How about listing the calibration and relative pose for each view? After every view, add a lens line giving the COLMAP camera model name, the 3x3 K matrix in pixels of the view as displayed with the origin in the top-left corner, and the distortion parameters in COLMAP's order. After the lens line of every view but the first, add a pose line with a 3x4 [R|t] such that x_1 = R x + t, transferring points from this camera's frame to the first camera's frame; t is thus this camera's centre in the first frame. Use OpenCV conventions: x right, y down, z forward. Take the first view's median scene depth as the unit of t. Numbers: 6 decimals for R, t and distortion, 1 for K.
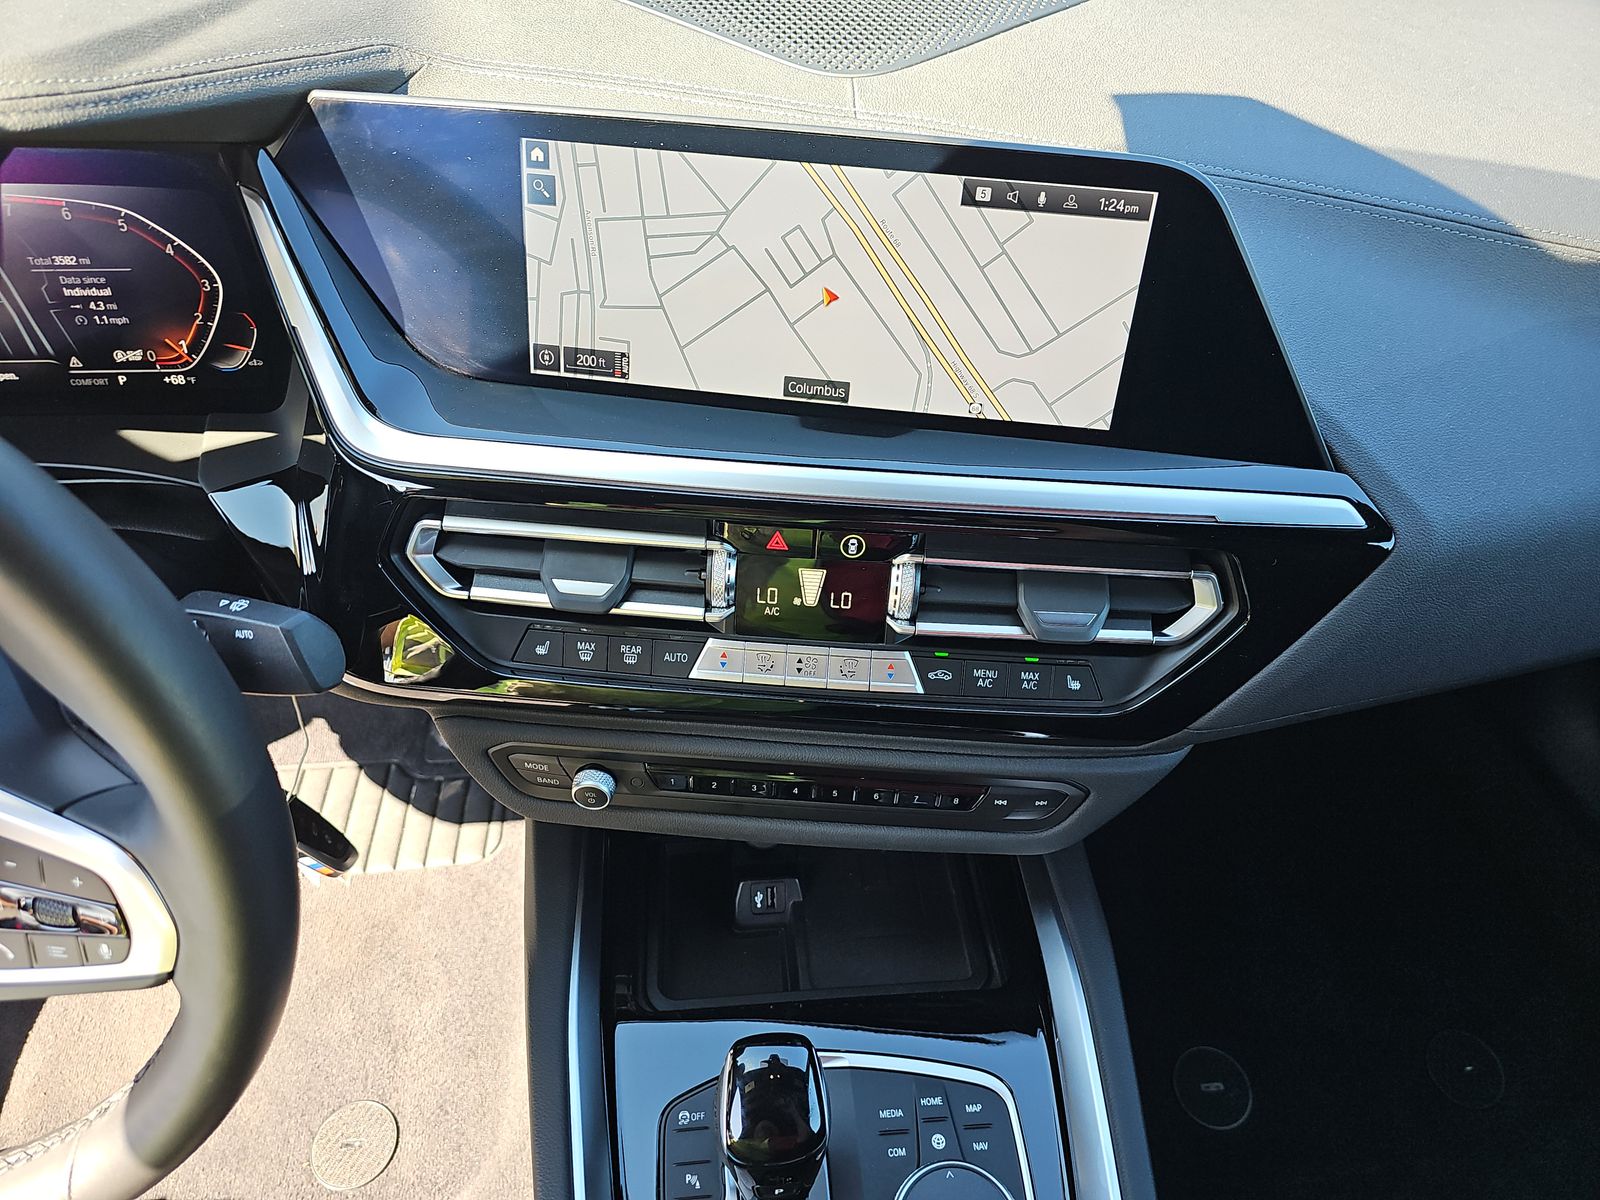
lens RADIAL K [[1055.7, 0, 800.0], [0, 1055.7, 600.0], [0, 0, 1]] dist [0.044985, -0.067300]
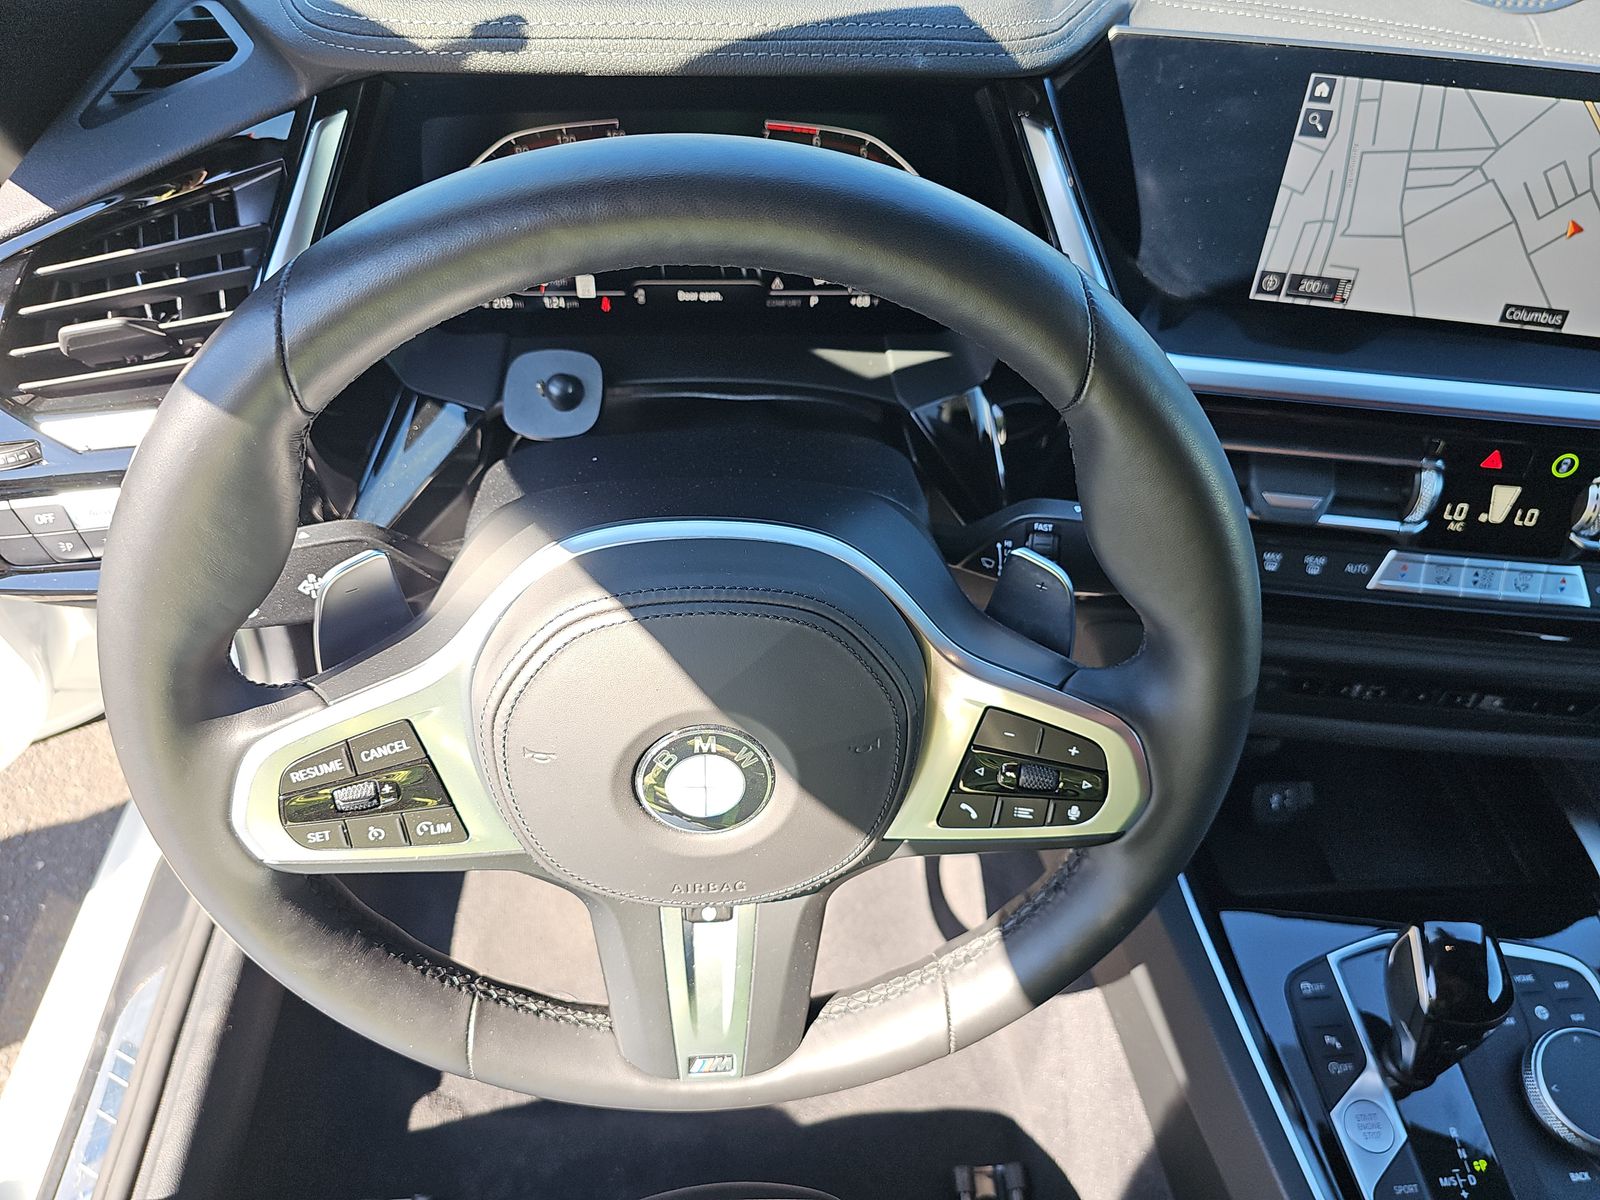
lens RADIAL K [[1063.9, 0, 800.0], [0, 1063.9, 600.0], [0, 0, 1]] dist [0.001637, -0.021561]
pose [[0.999536, 0.015863, -0.025997, -0.682807], [-0.014190, 0.997892, 0.063324, 0.027200], [0.026947, -0.062926, 0.997654, -0.093417]]
